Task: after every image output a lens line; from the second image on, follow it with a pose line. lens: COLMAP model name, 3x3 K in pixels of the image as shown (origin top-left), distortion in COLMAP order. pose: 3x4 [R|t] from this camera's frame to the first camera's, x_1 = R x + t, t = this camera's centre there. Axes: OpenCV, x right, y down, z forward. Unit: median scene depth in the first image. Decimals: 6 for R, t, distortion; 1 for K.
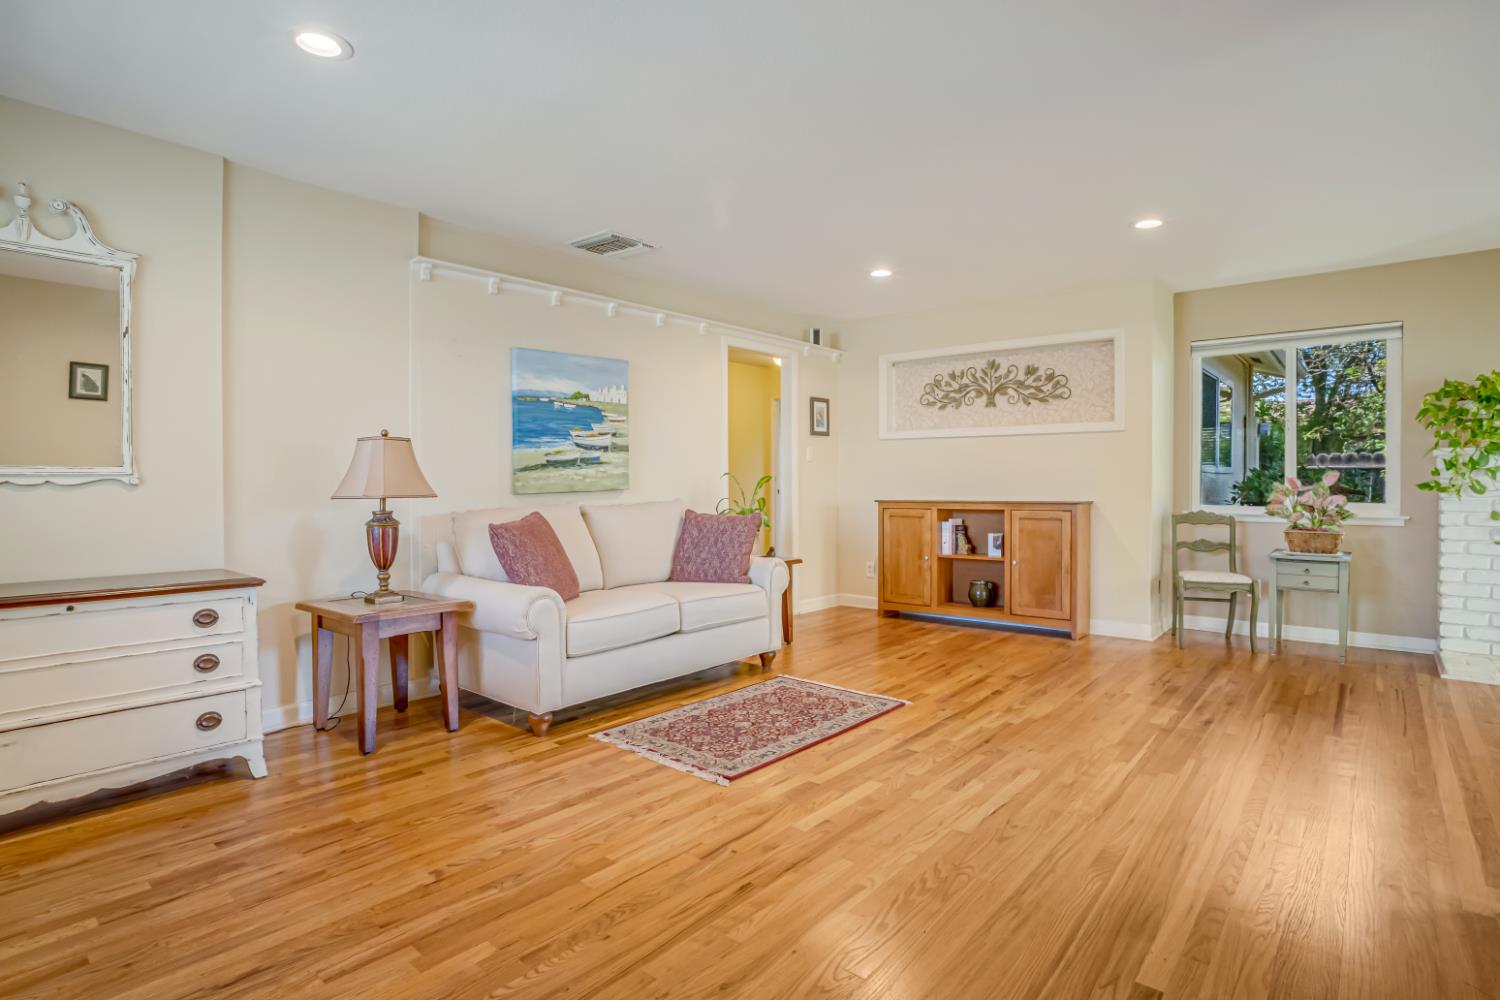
lens RADIAL K [[766.4, 0, 744.1], [0, 766.4, 486.3], [0, 0, 1]] dist [-0.078249, 0.036606]
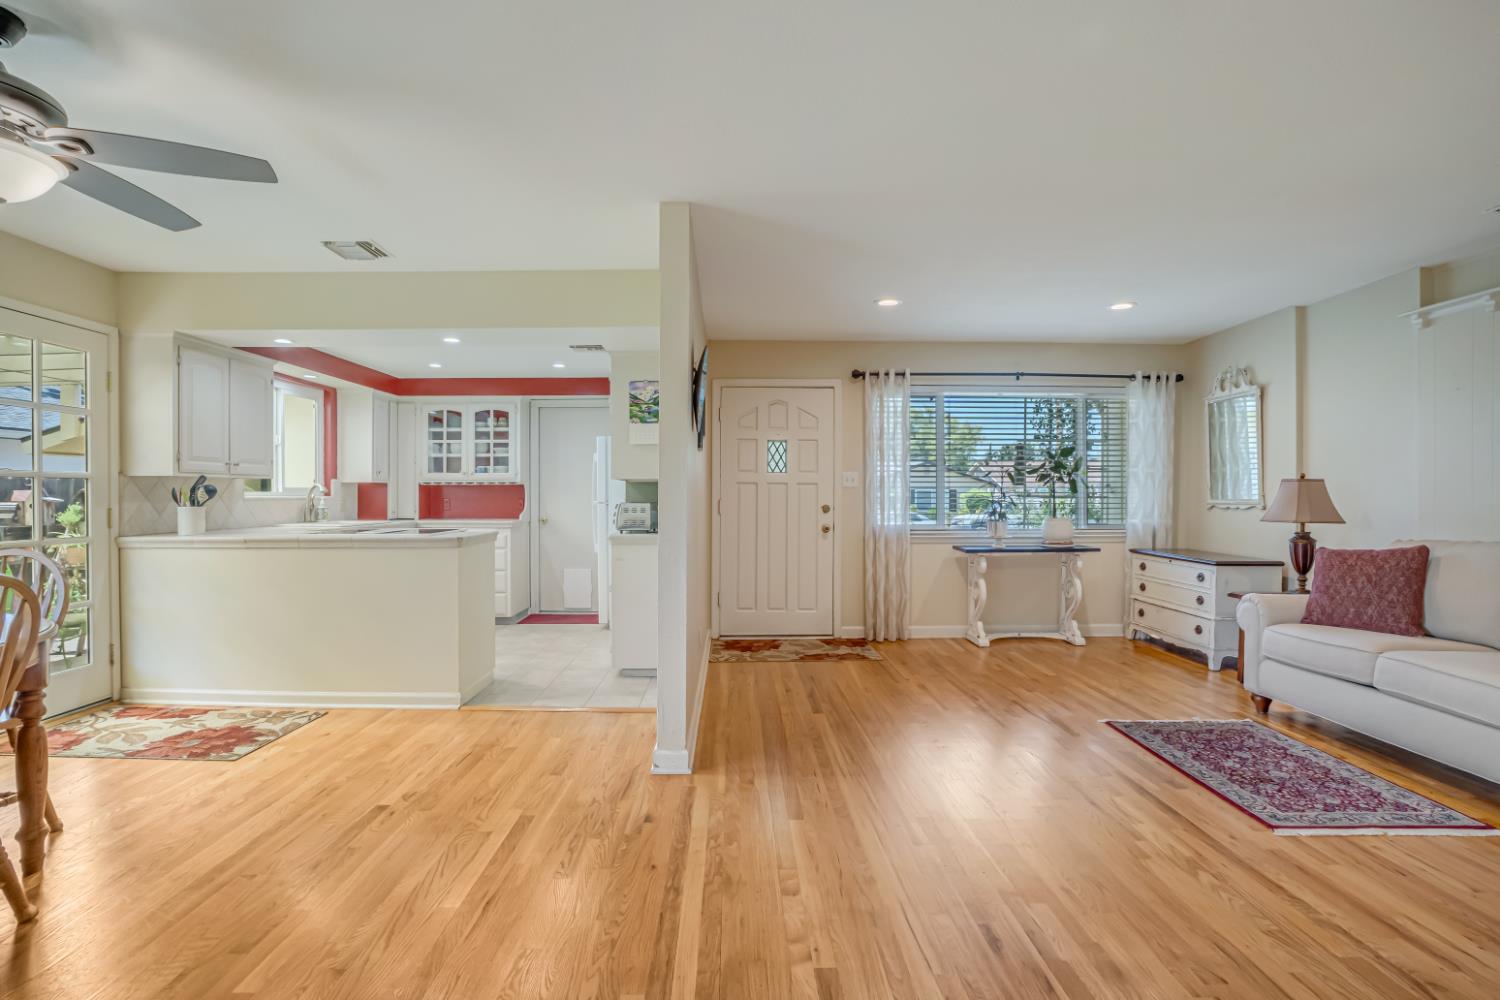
lens RADIAL K [[766.4, 0, 744.1], [0, 766.4, 486.3], [0, 0, 1]] dist [-0.078249, 0.036606]
pose [[-0.748863, -0.007850, -0.662679, 0.883977], [-0.007258, 0.999967, -0.003643, -0.027701], [0.662686, 0.002081, -0.748895, 0.995442]]
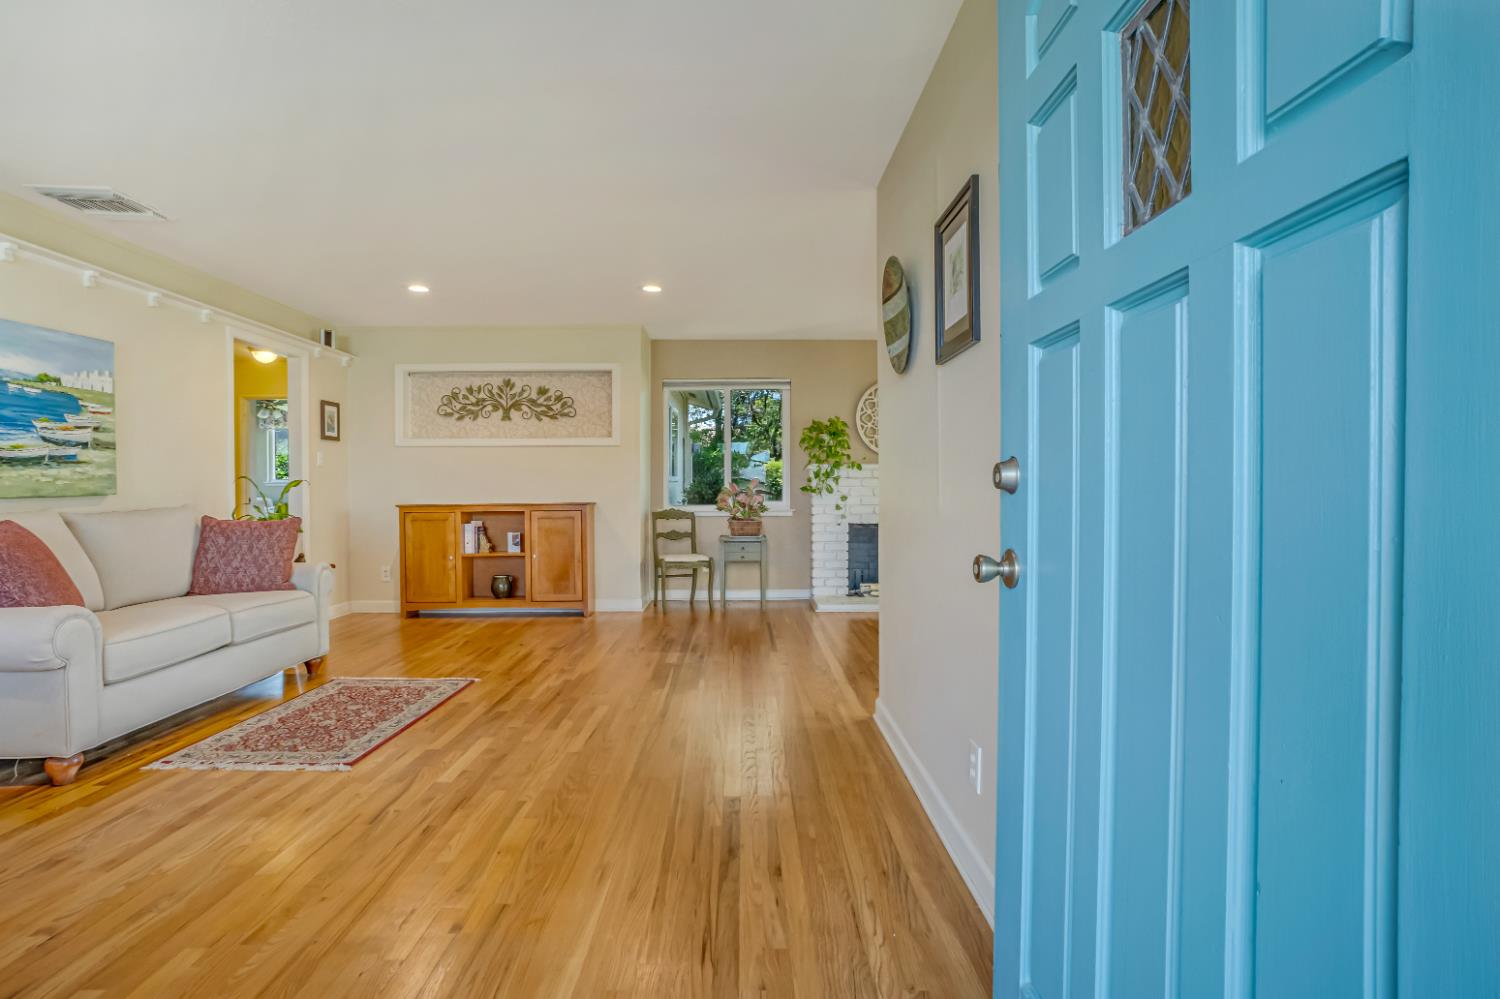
lens RADIAL K [[741.8, 0, 756.6], [0, 741.8, 496.5], [0, 0, 1]] dist [-0.064959, 0.034528]
pose [[0.746677, -0.007305, 0.665147, -0.164127], [0.008239, 0.999965, 0.001733, 0.012058], [-0.665136, 0.004186, 0.746710, -0.076823]]
